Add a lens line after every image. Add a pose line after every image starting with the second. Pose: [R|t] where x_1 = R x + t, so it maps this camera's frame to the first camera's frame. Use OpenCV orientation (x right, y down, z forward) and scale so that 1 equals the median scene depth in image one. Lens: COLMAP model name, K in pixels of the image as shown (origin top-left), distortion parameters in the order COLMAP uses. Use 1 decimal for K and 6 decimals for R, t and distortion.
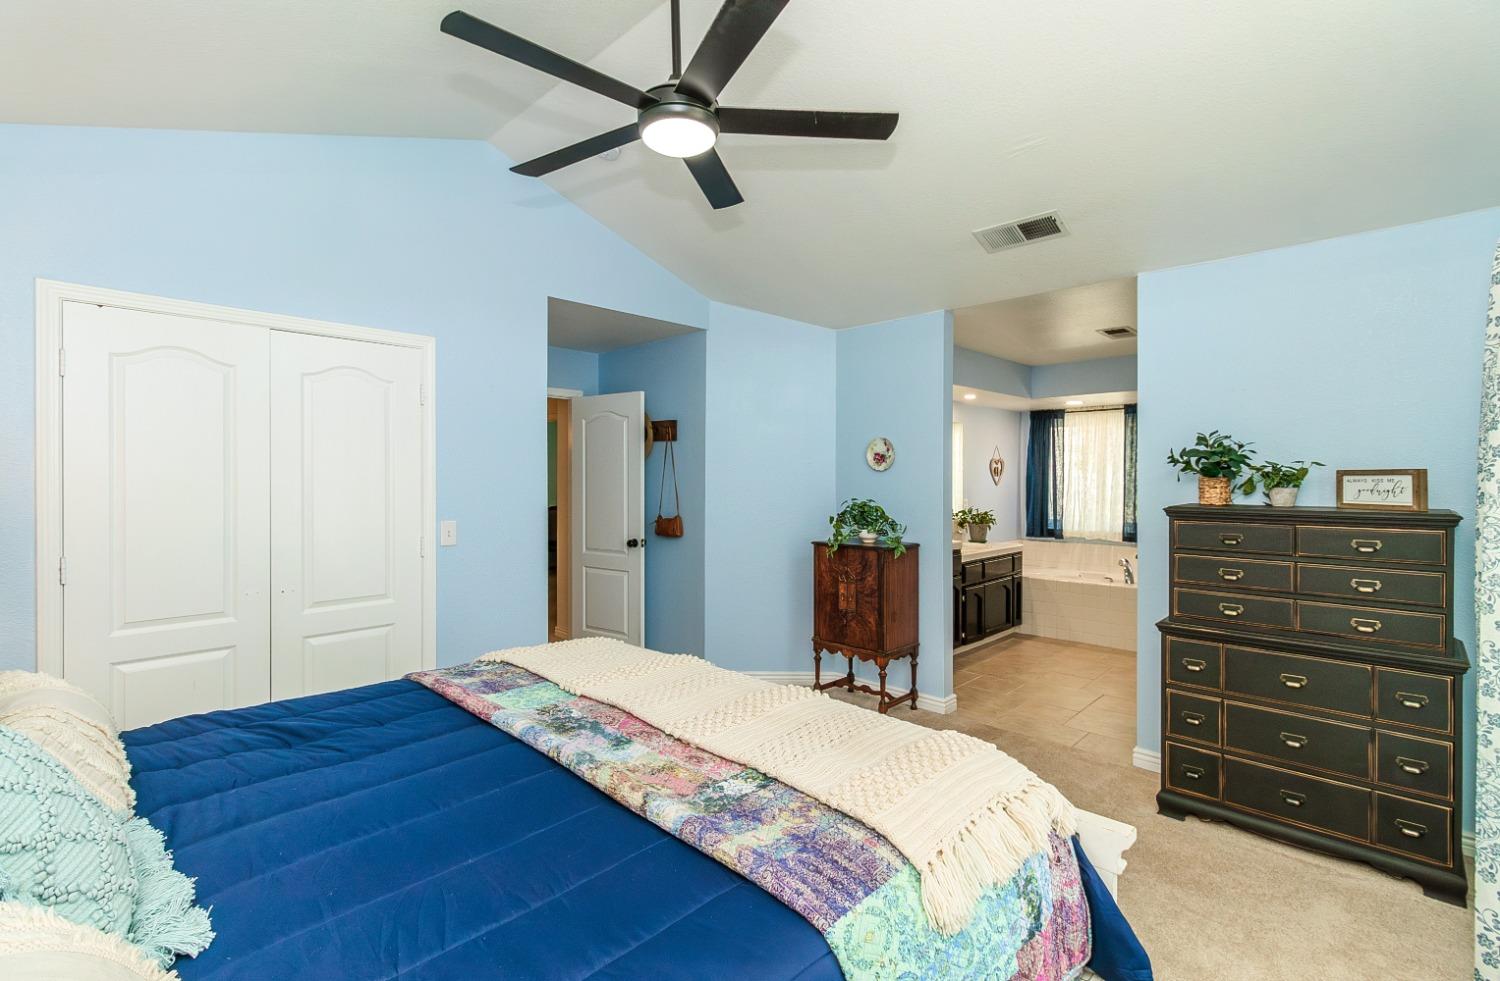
lens RADIAL K [[678.3, 0, 749.3], [0, 678.3, 471.7], [0, 0, 1]] dist [0.004494, 0.000370]
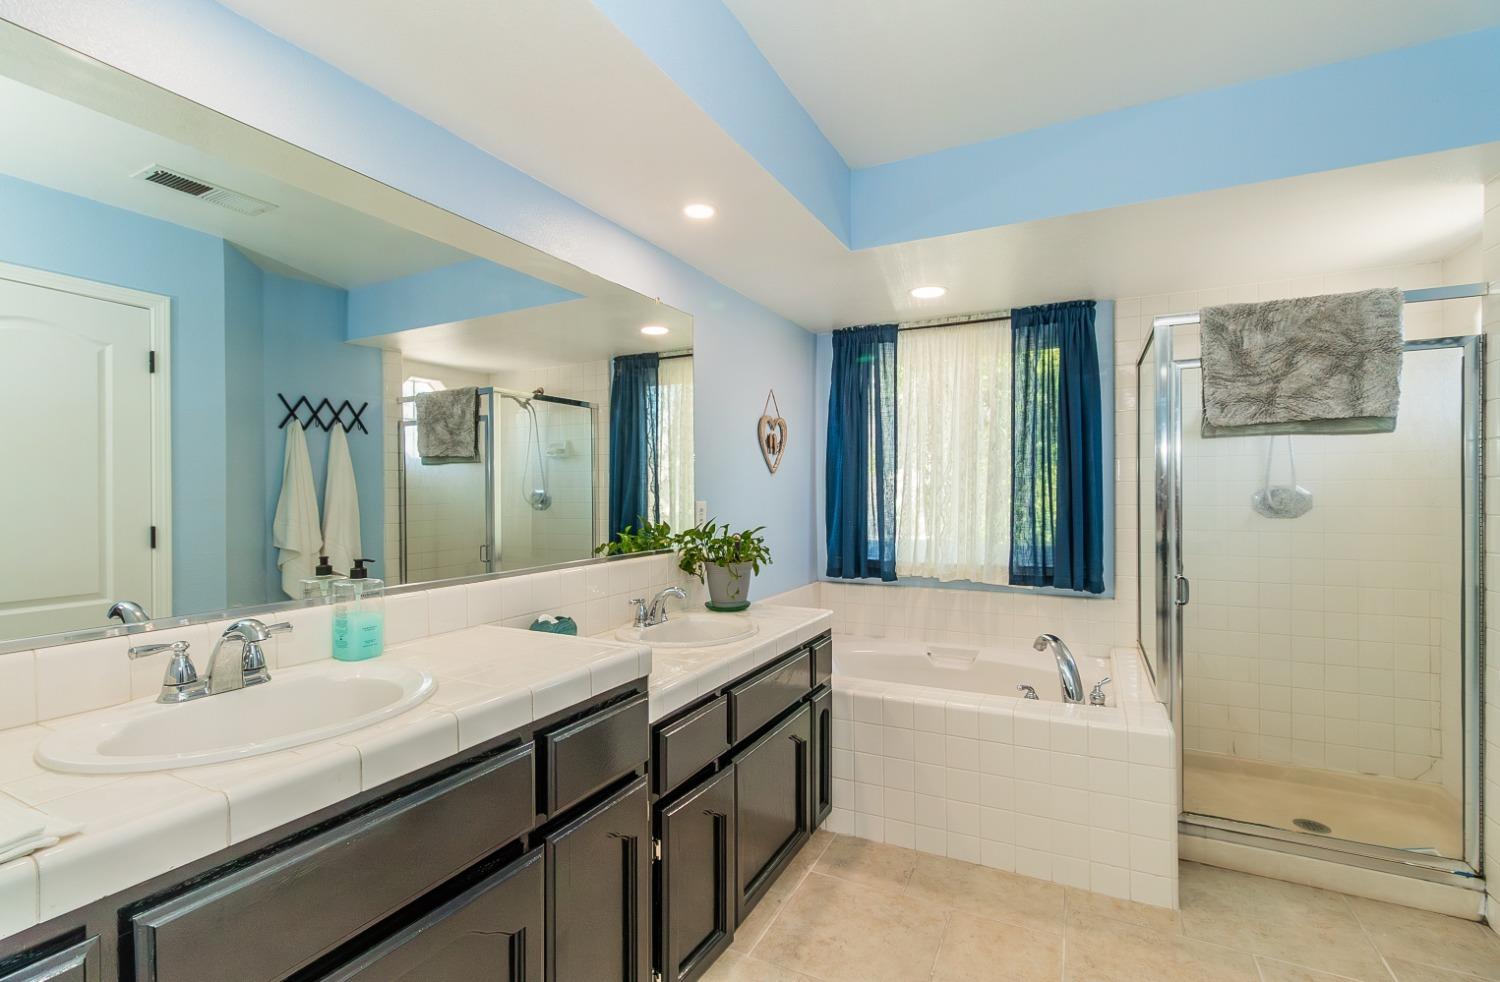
lens RADIAL K [[678.3, 0, 749.3], [0, 678.3, 472.2], [0, 0, 1]] dist [0.004494, 0.000370]
pose [[0.952149, 0.003061, 0.305620, 0.207222], [0.002261, 0.999852, -0.017059, 0.027722], [-0.305627, 0.016934, 0.952001, 0.561344]]
